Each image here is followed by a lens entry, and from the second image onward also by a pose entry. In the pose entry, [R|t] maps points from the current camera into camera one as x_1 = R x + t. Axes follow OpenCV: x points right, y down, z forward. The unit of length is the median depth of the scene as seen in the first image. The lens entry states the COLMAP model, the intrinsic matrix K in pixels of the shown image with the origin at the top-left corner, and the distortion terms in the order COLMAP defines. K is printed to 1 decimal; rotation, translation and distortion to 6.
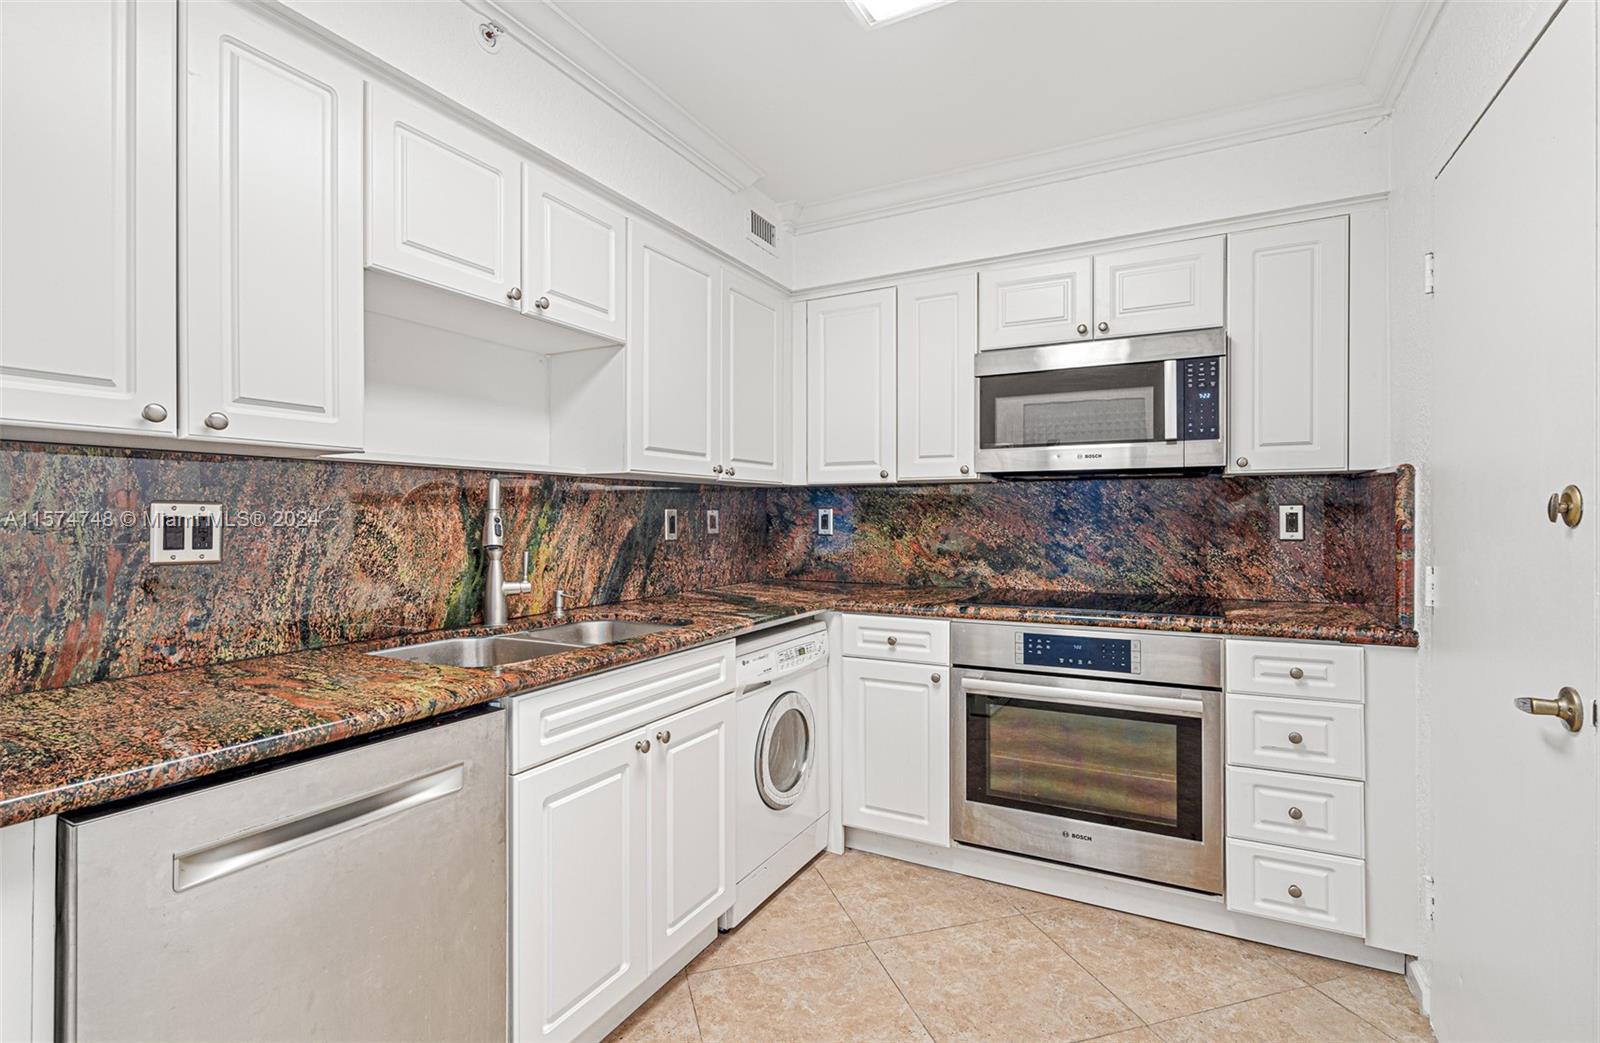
lens RADIAL K [[732.4, 0, 792.4], [0, 732.4, 520.4], [0, 0, 1]] dist [-0.005516, 0.000450]
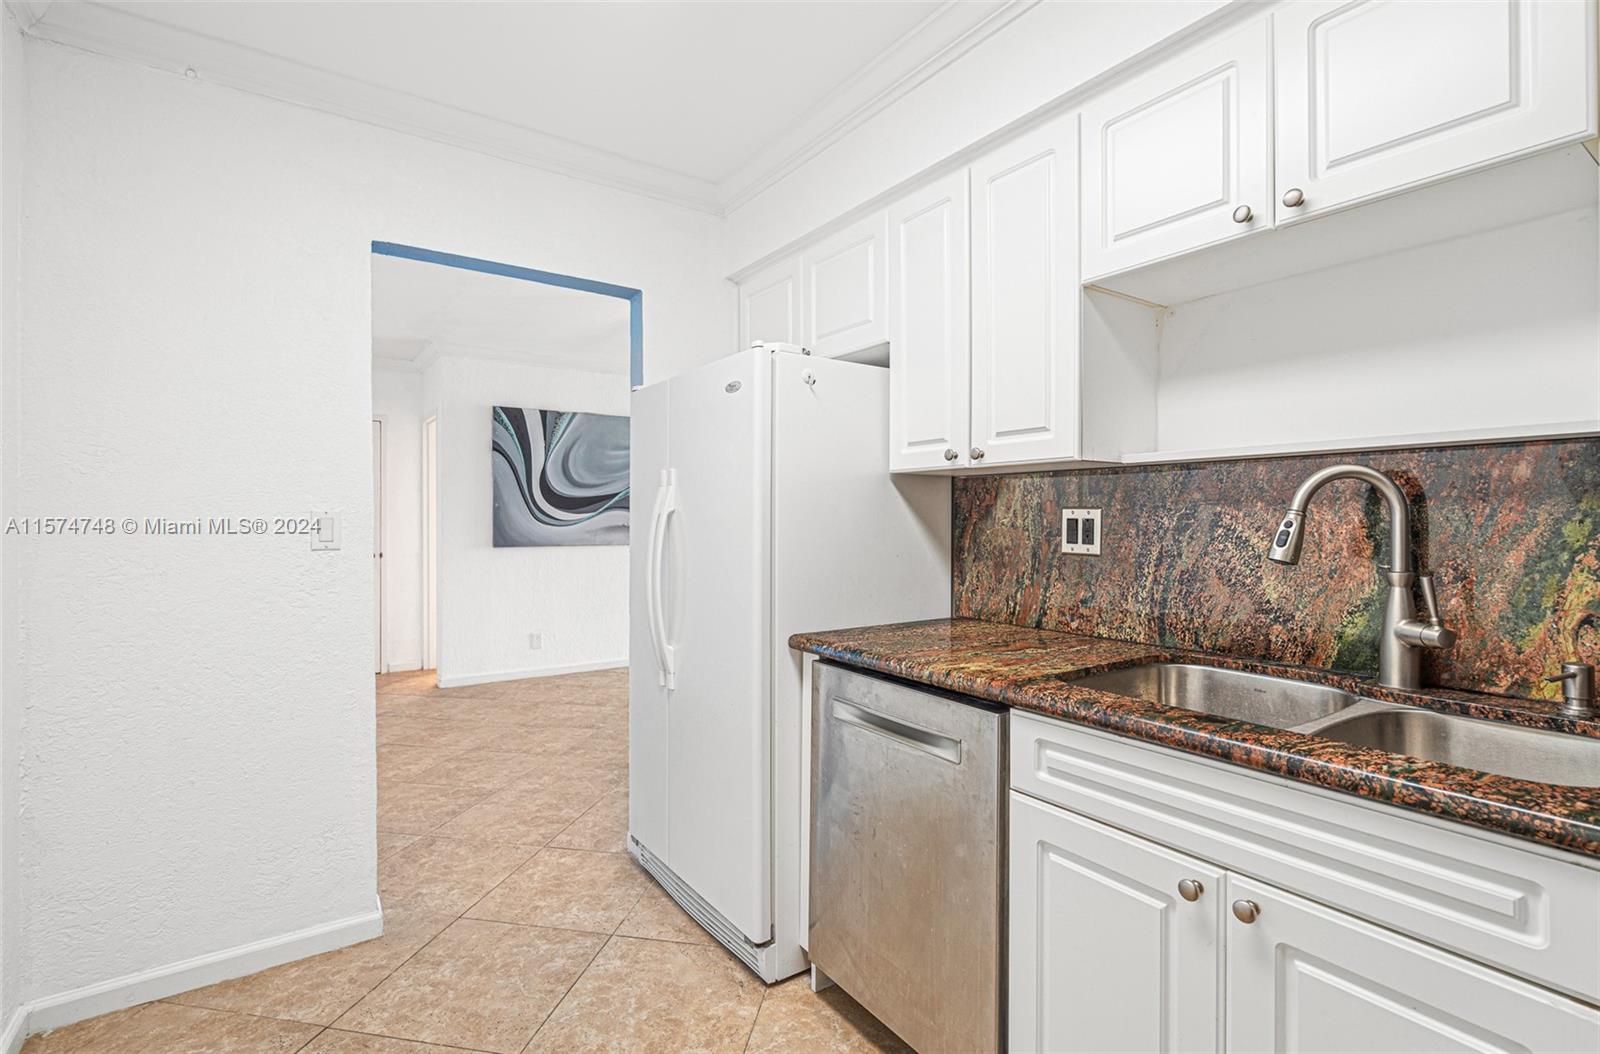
lens RADIAL K [[763.0, 0, 793.6], [0, 763.0, 518.1], [0, 0, 1]] dist [0.003860, 0.000422]
pose [[-0.457765, 0.000883, -0.889073, 0.569774], [-0.004626, 0.999984, 0.003375, -0.007963], [0.889061, 0.005657, -0.457753, 1.071554]]
